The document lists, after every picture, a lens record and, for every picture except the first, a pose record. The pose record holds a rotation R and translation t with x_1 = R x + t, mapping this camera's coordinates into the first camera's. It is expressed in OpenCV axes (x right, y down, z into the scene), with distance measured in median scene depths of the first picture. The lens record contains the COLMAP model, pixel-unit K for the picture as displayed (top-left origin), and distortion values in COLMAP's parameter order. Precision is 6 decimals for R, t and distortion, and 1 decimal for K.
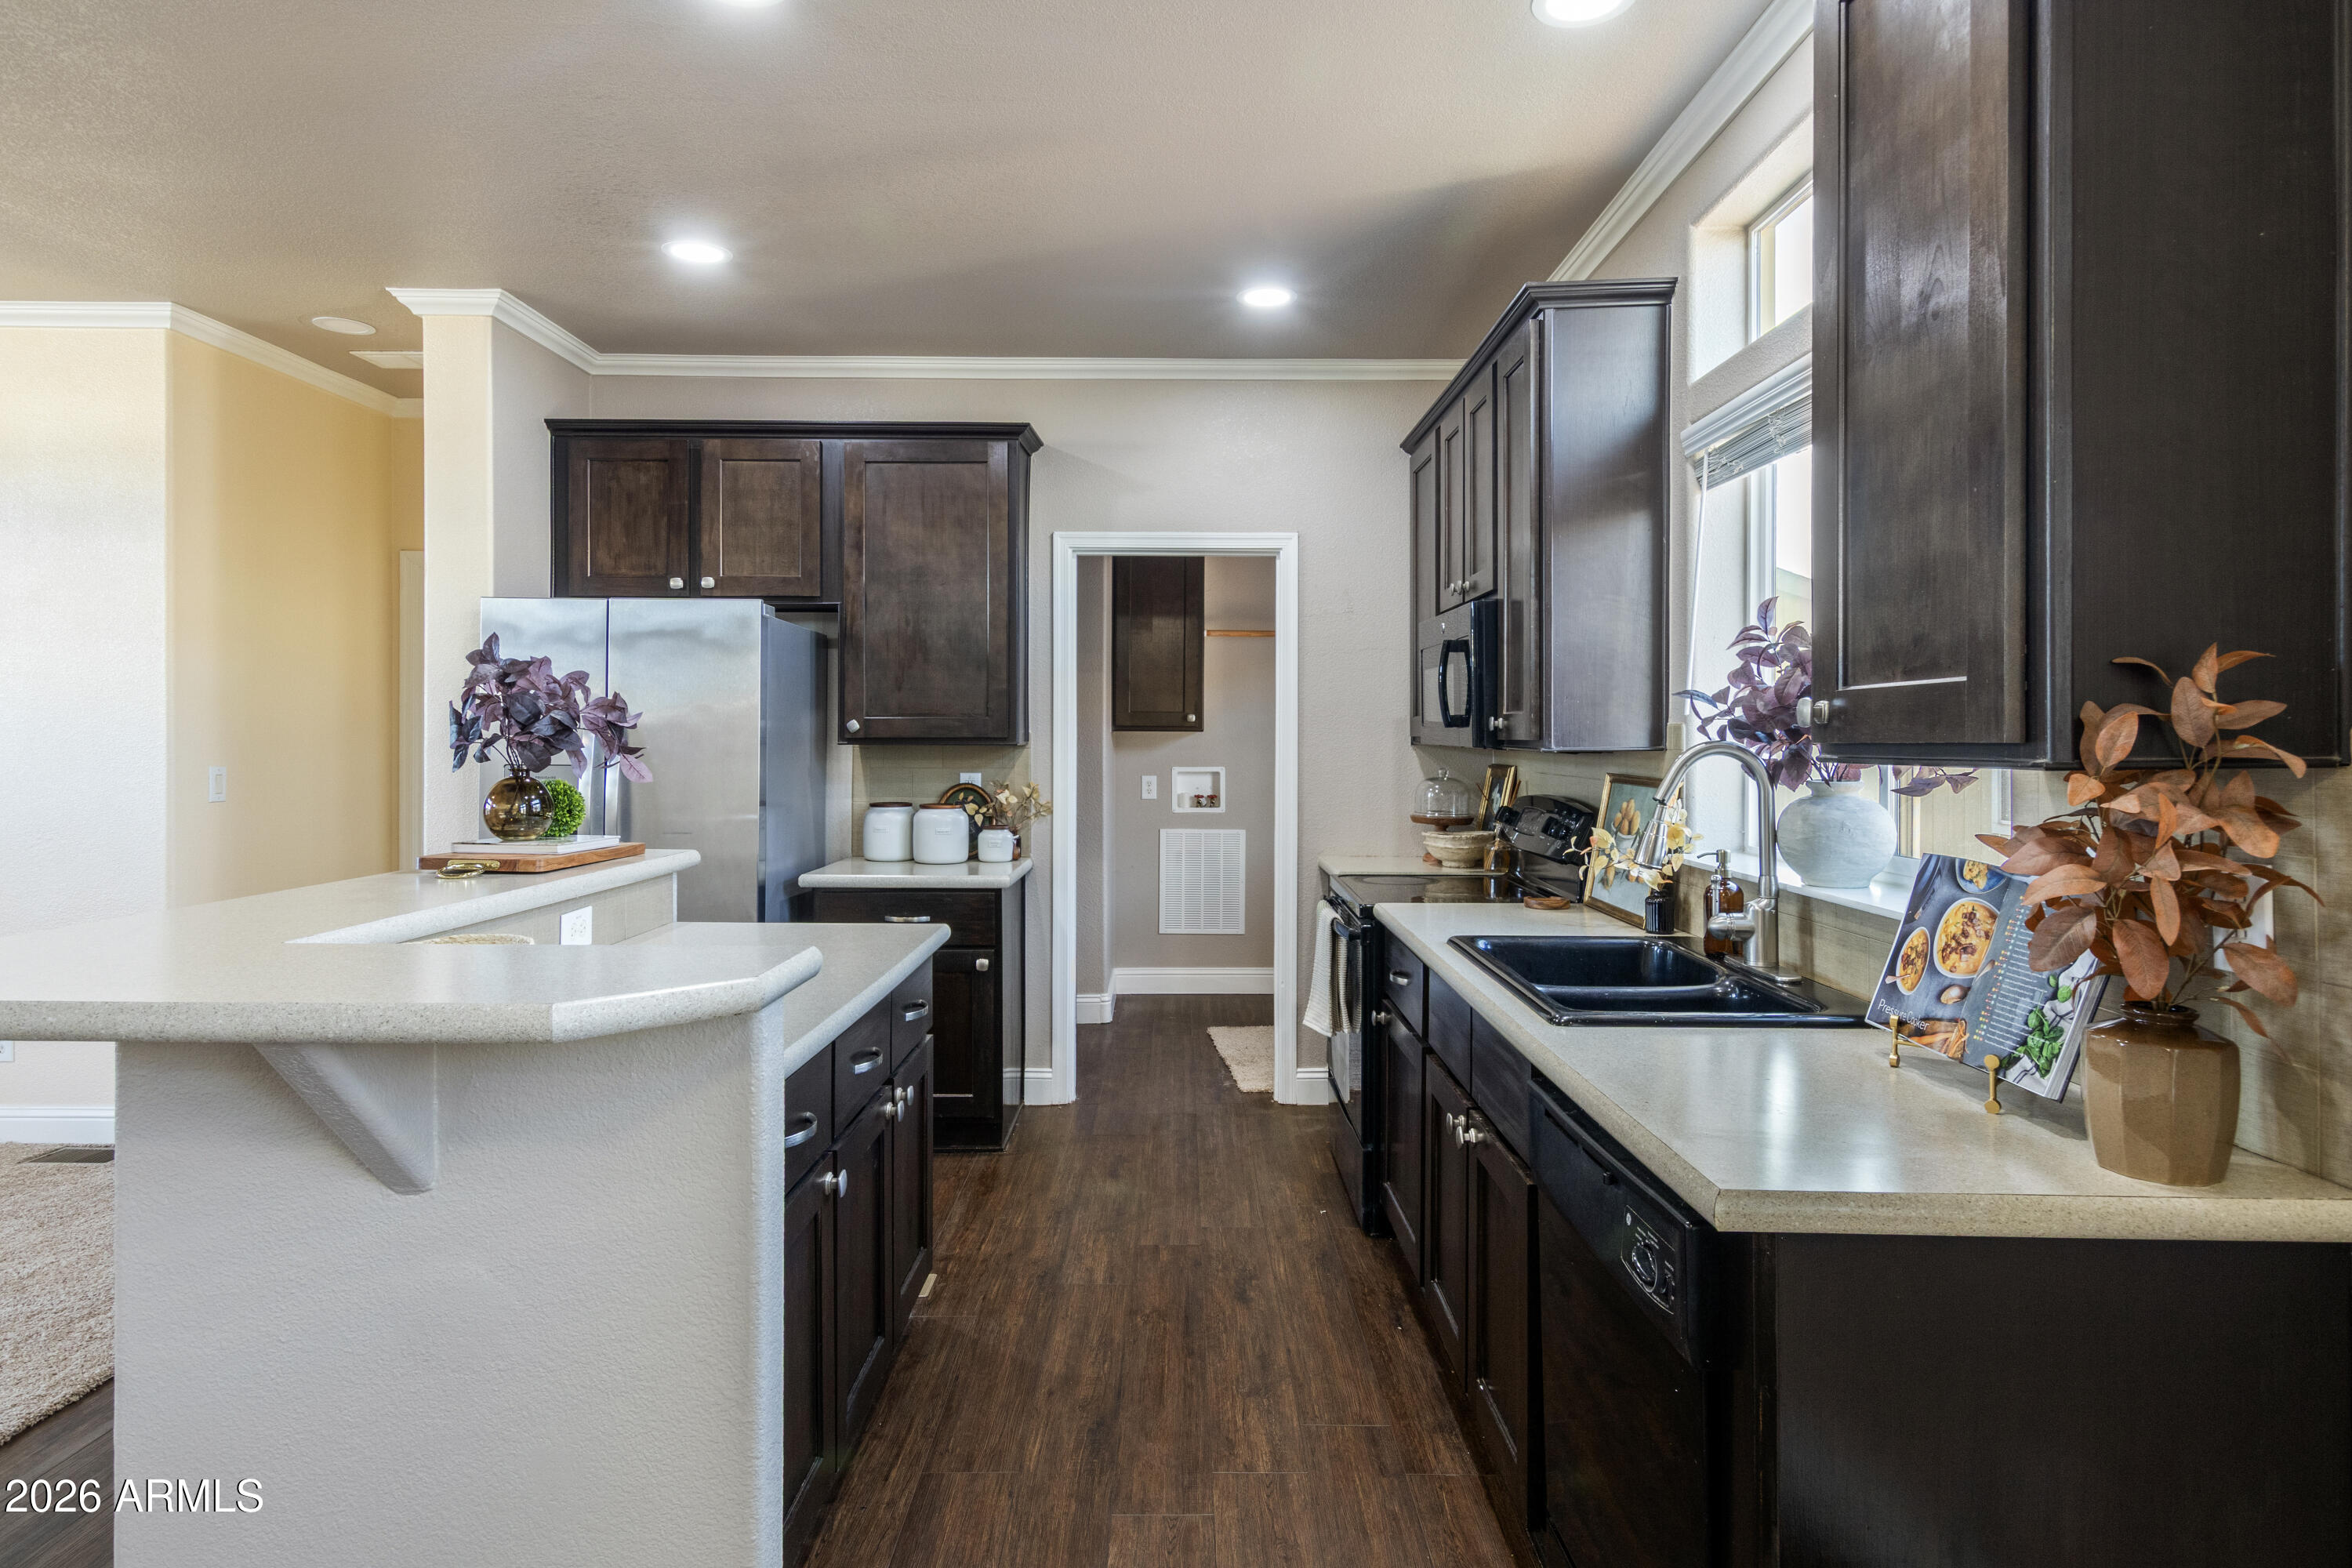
lens RADIAL K [[1312.1, 0, 1189.9], [0, 1312.1, 747.2], [0, 0, 1]] dist [0.005754, 0.001430]
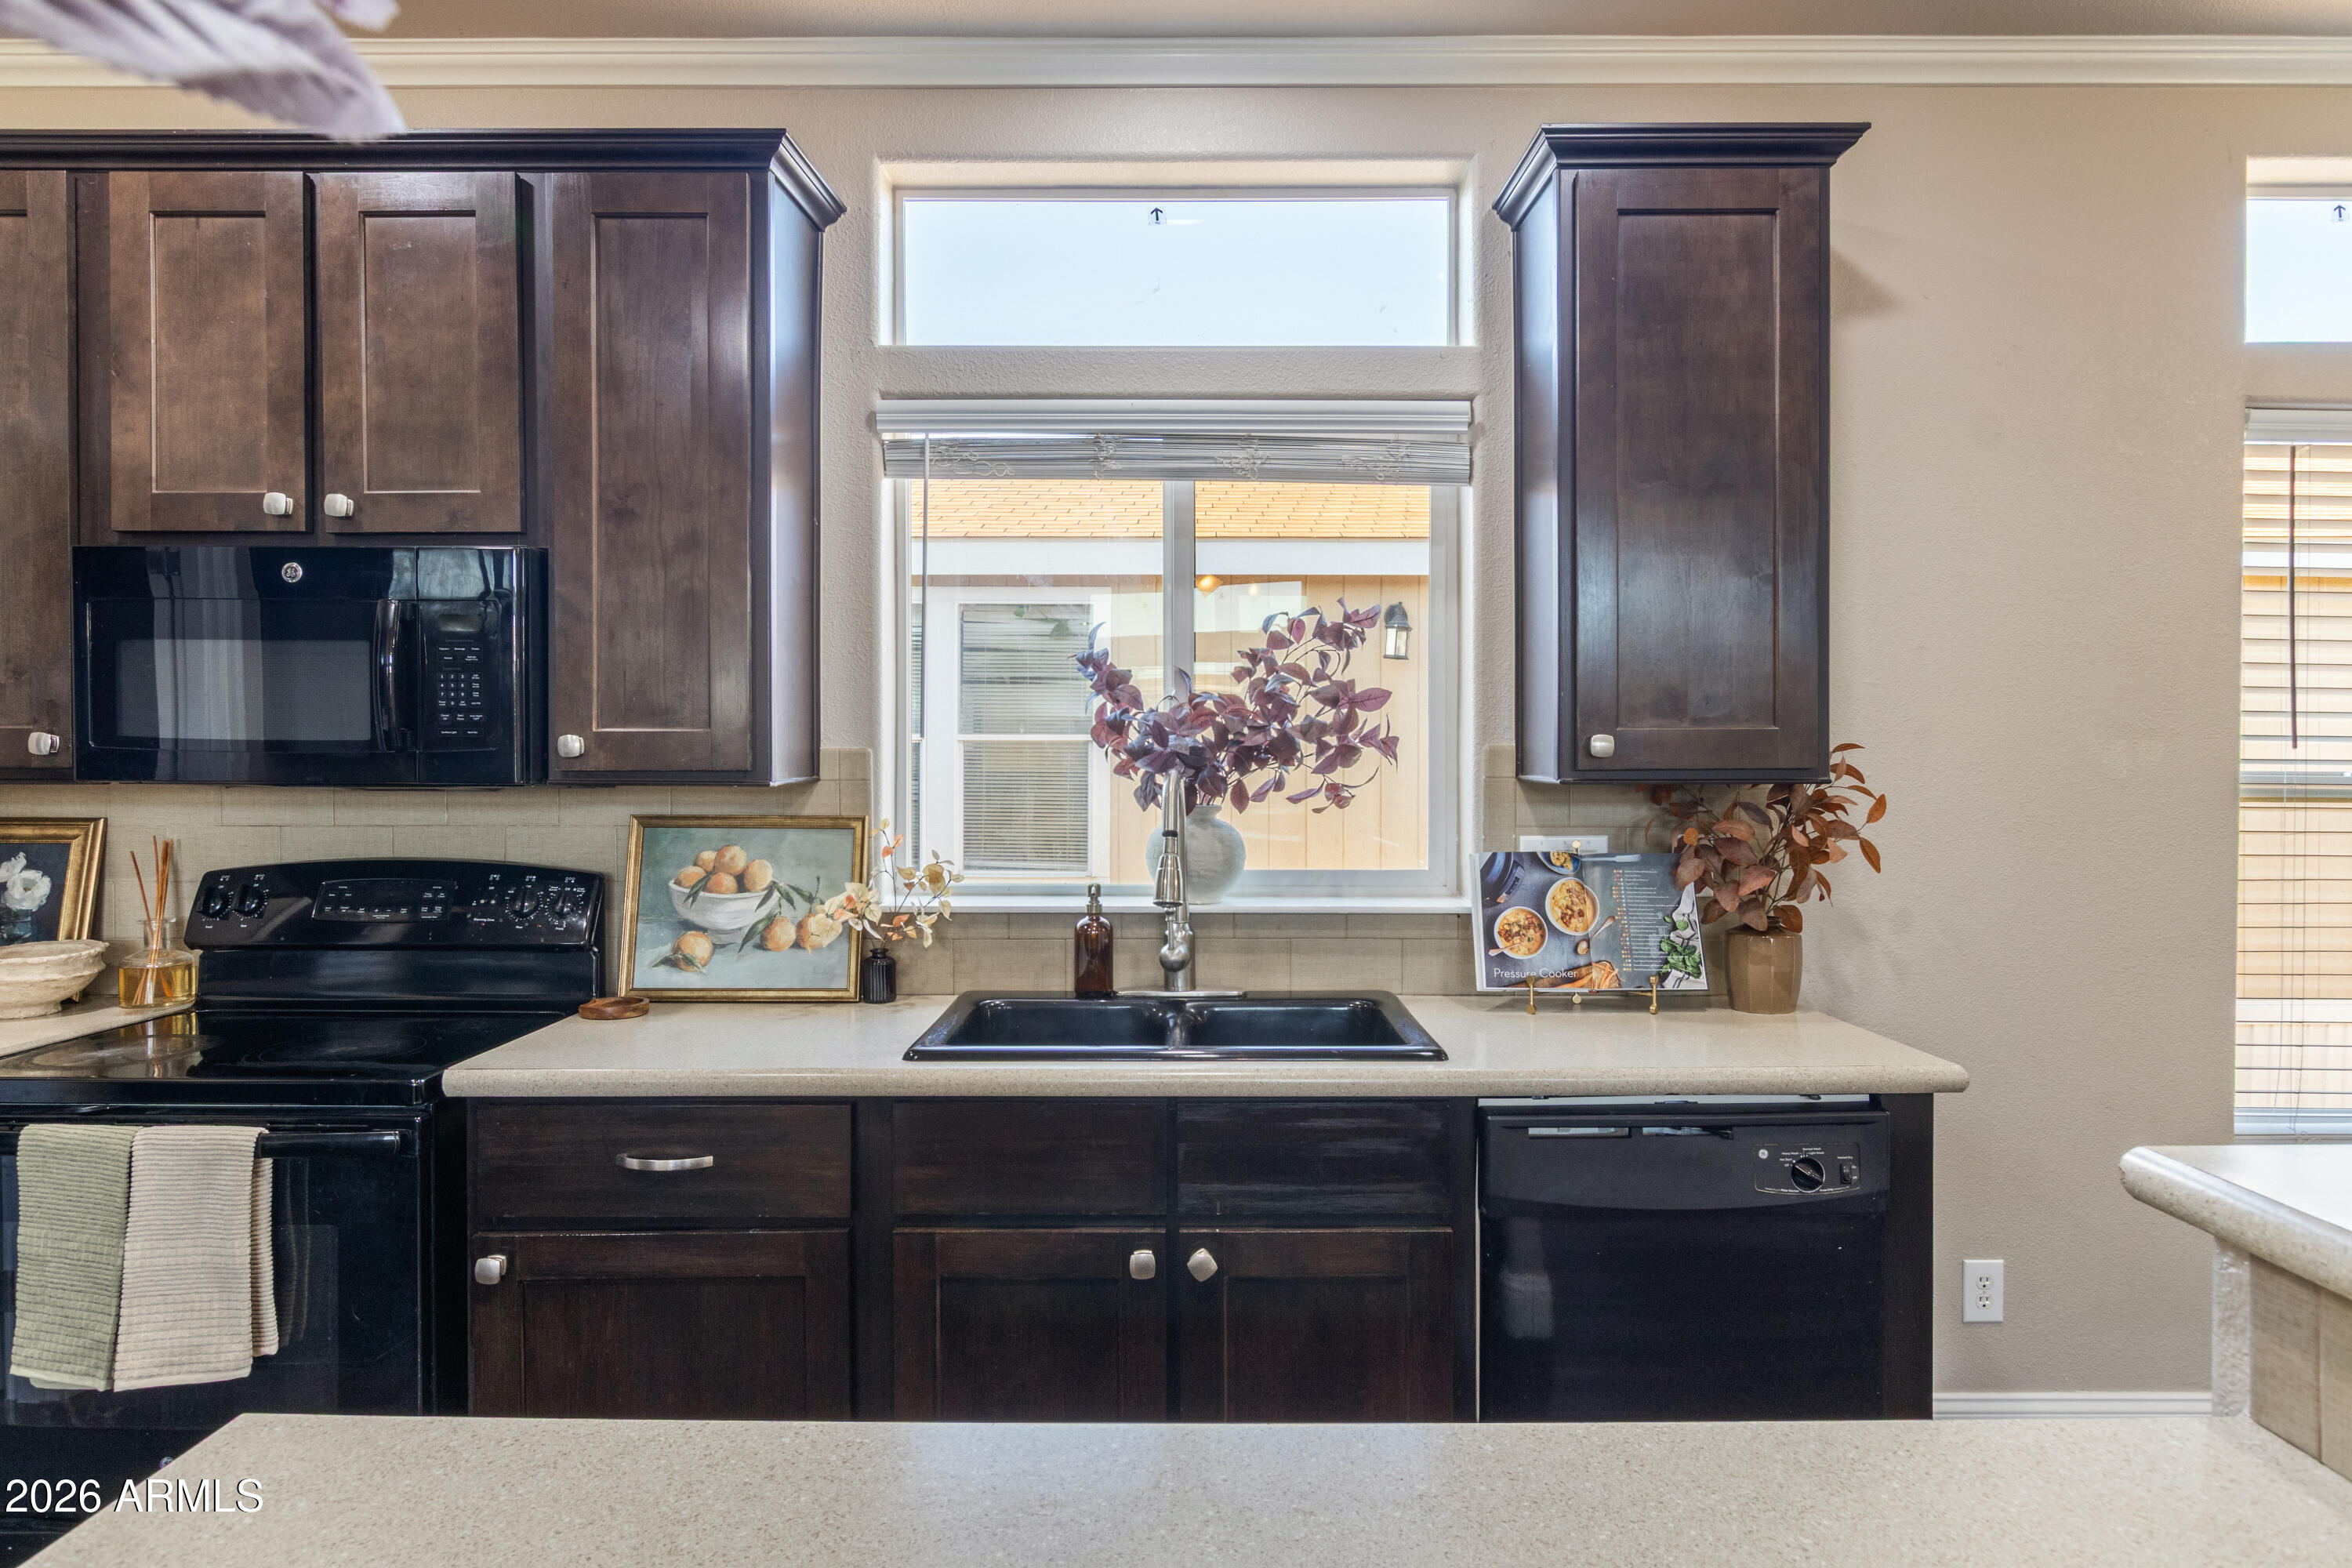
lens RADIAL K [[1383.3, 0, 1181.9], [0, 1383.3, 767.7], [0, 0, 1]] dist [-0.000516, 0.000724]
pose [[0.010372, -0.013359, 0.999857, -0.343844], [0.009017, 0.999871, 0.013266, -0.010390], [-0.999906, 0.008878, 0.010491, 0.538270]]
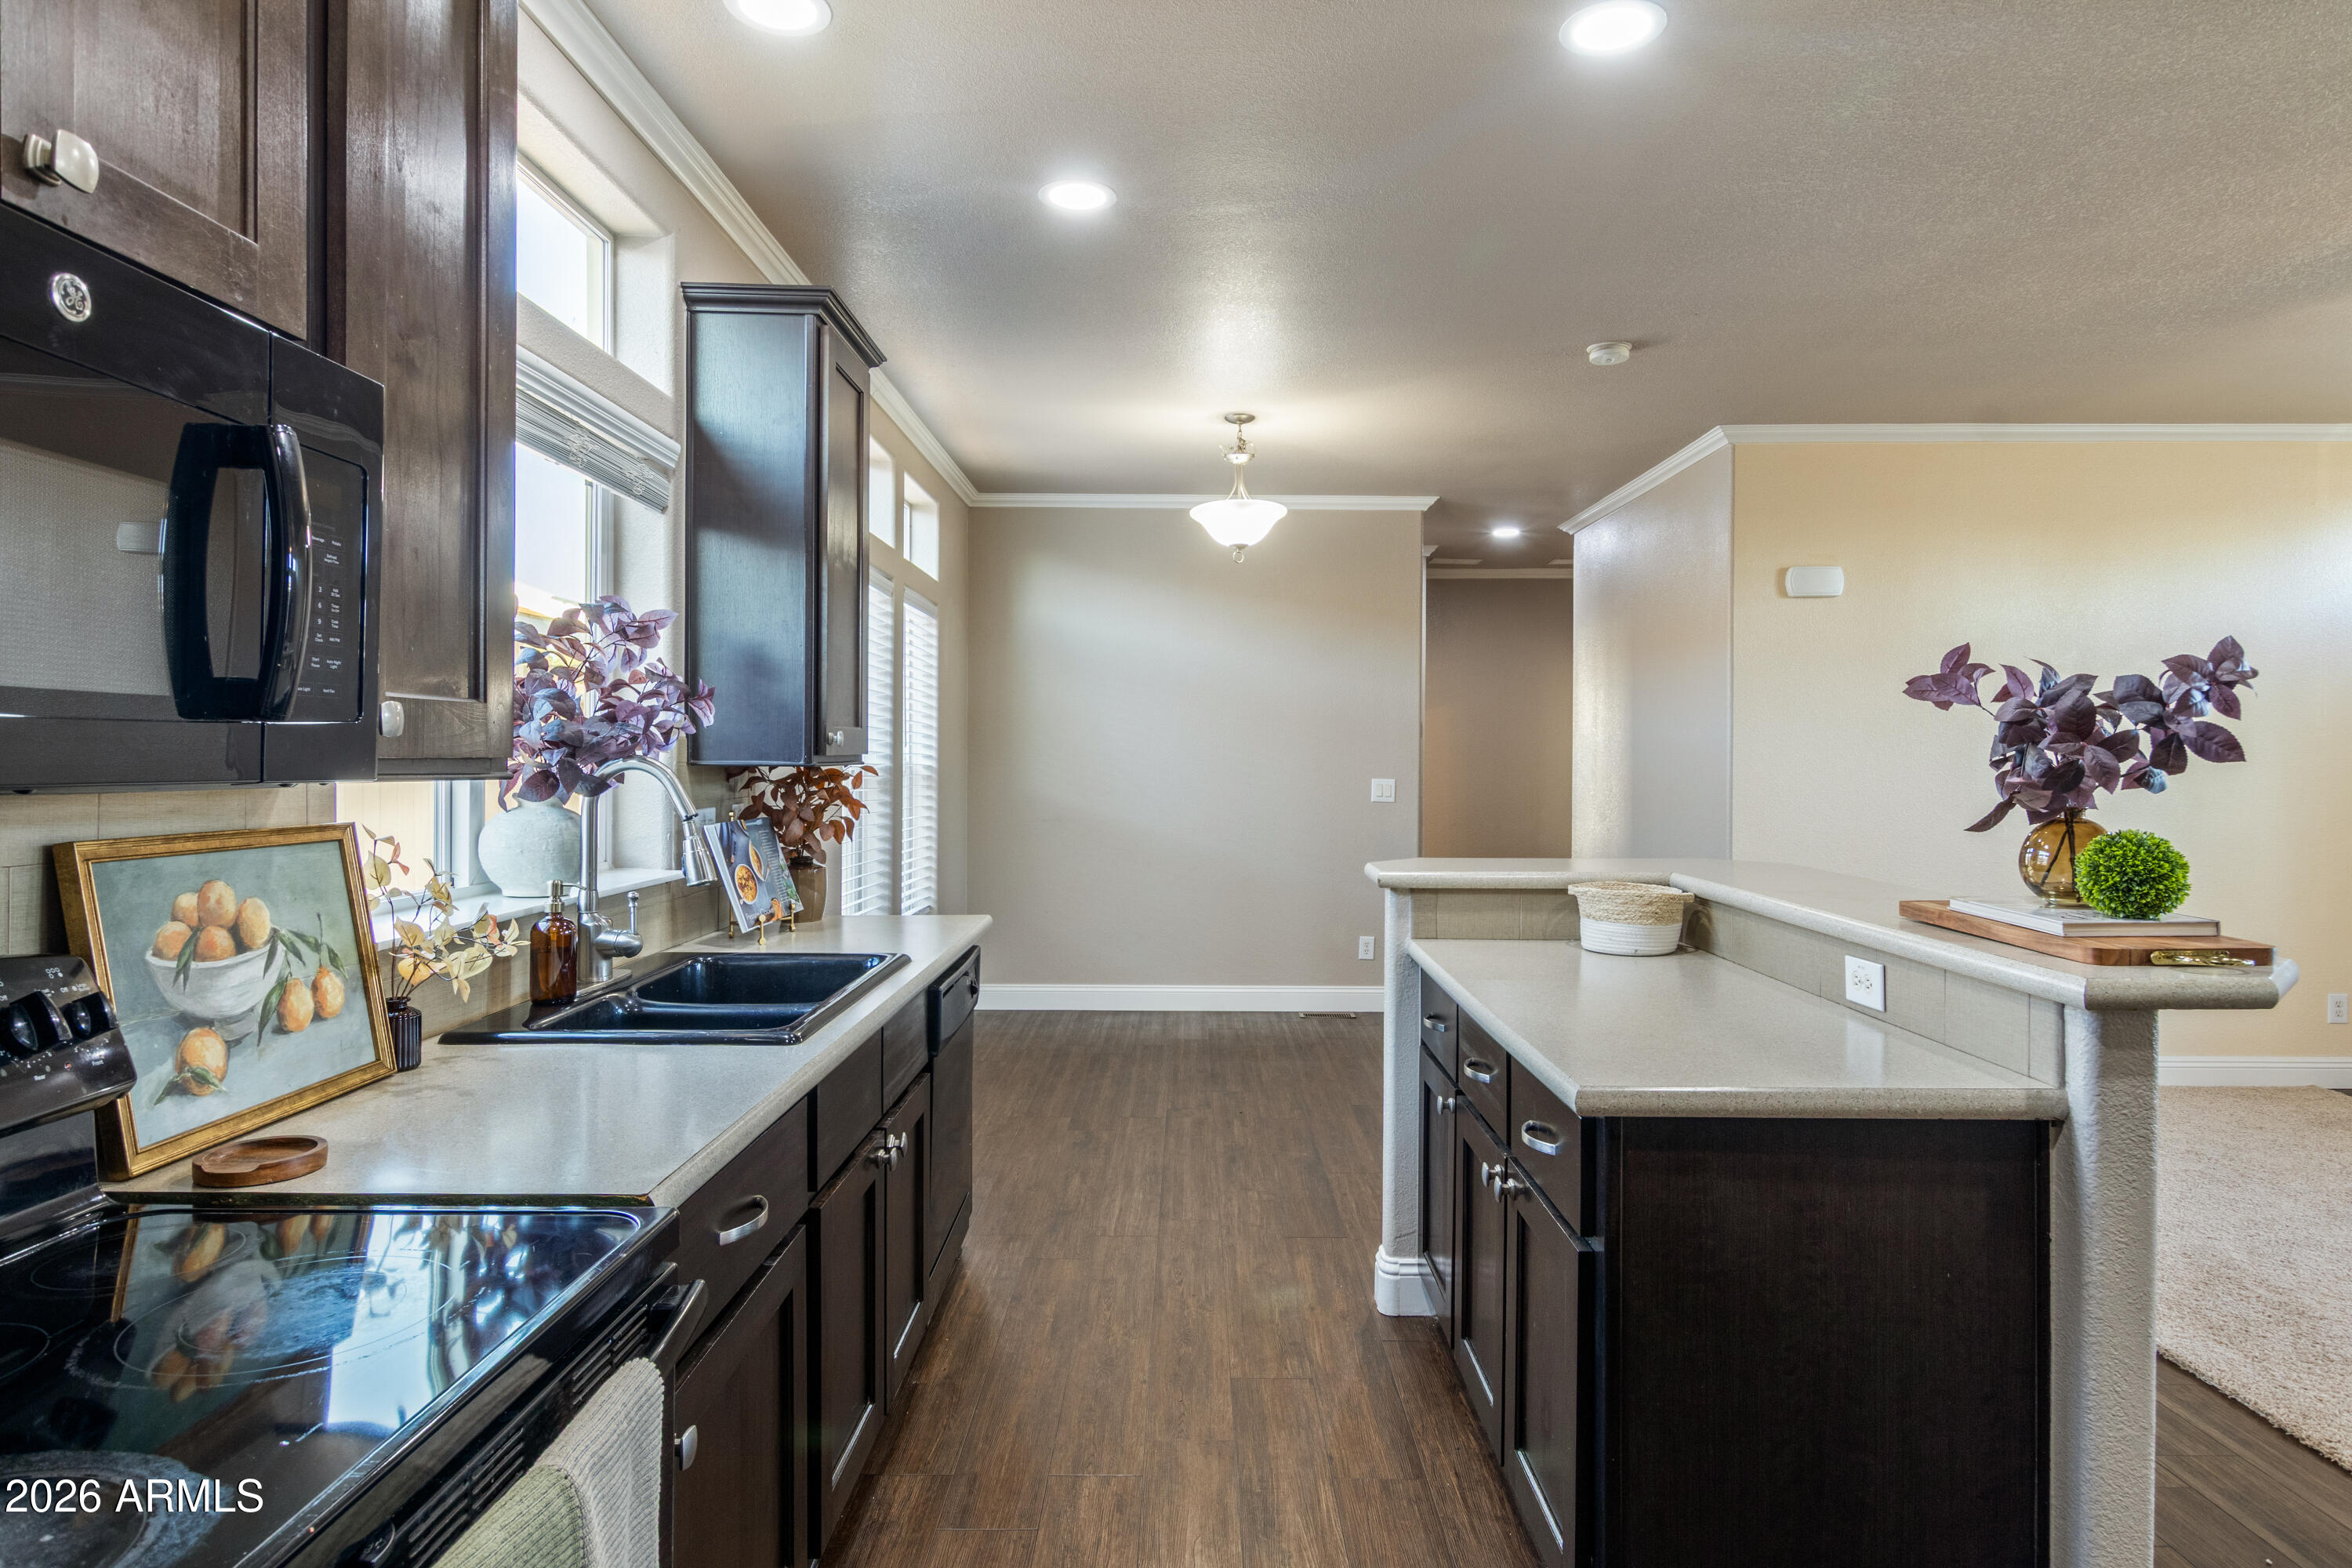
lens RADIAL K [[1312.1, 0, 1189.9], [0, 1312.1, 747.2], [0, 0, 1]] dist [0.005754, 0.001430]
pose [[-0.999921, -0.009730, 0.008015, -0.011838], [-0.009703, 0.999947, 0.003478, -0.009932], [-0.008049, 0.003400, -0.999962, 1.086134]]
